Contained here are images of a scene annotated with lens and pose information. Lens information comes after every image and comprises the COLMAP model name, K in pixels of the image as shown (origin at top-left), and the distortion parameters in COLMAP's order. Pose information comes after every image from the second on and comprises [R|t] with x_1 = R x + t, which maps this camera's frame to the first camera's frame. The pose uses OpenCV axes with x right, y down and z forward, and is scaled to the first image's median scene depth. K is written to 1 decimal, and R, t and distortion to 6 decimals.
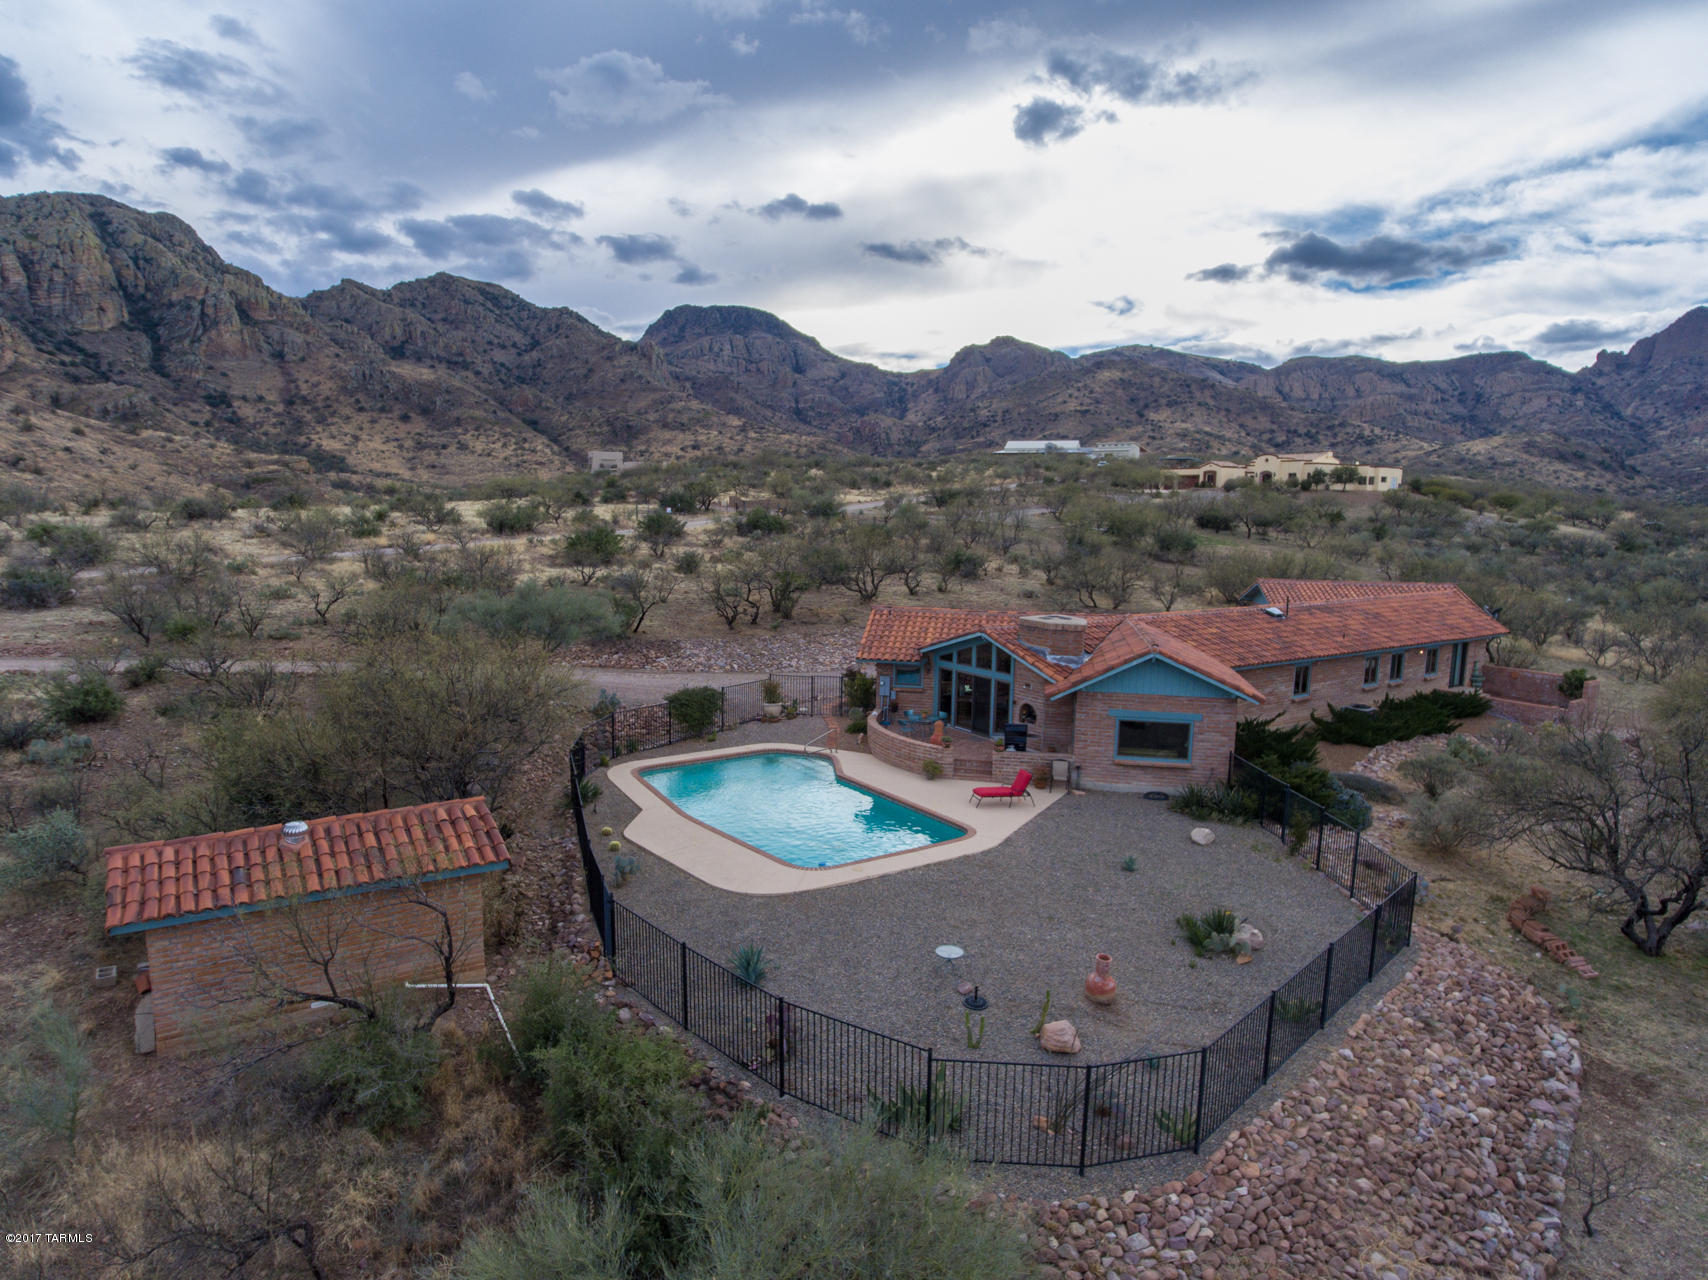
lens RADIAL K [[1014.6, 0, 849.8], [0, 1014.6, 661.2], [0, 0, 1]] dist [0.006620, -0.001981]
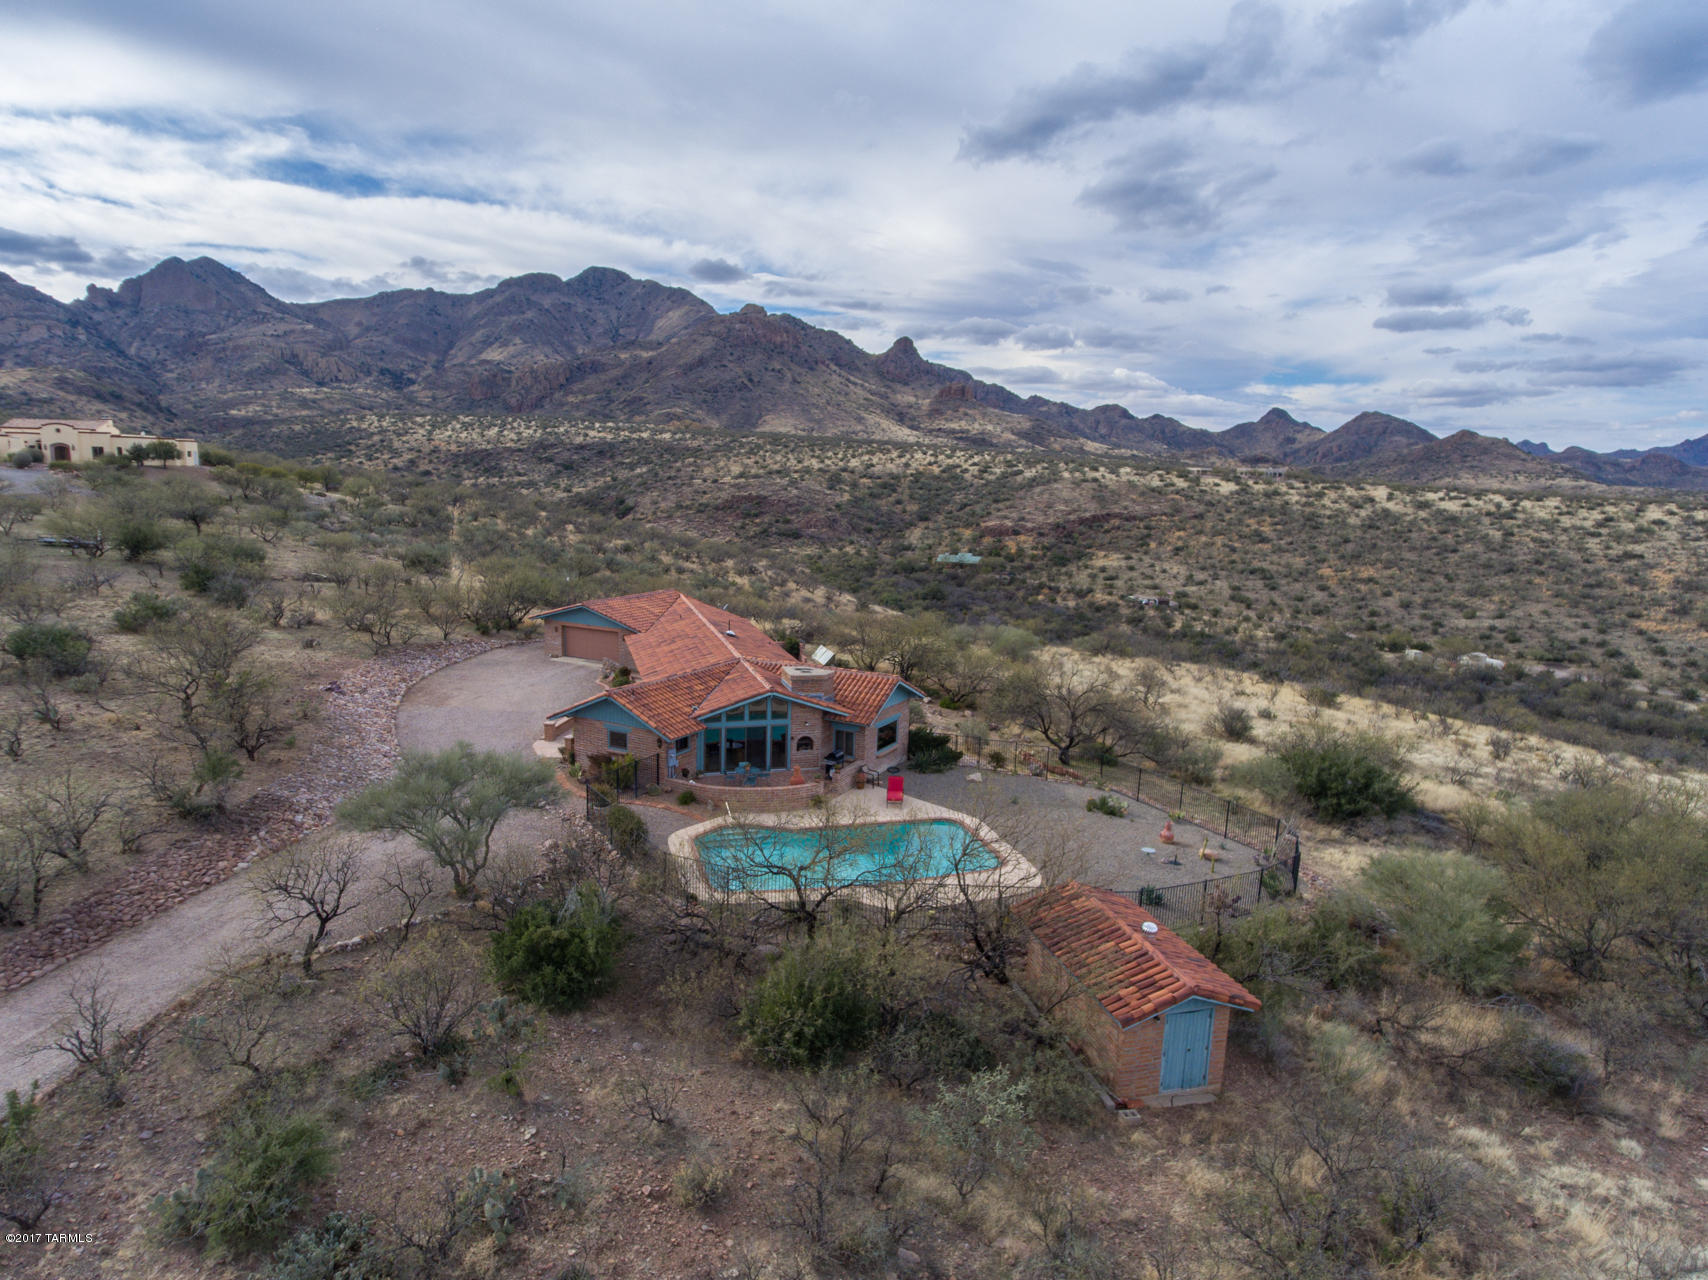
lens RADIAL K [[1033.5, 0, 831.5], [0, 1033.5, 644.0], [0, 0, 1]] dist [-0.005760, 0.004929]
pose [[0.324137, -0.167864, 0.930998, -0.252209], [0.126031, 0.983021, 0.133365, -0.060631], [-0.937577, 0.074106, 0.339789, 0.112297]]
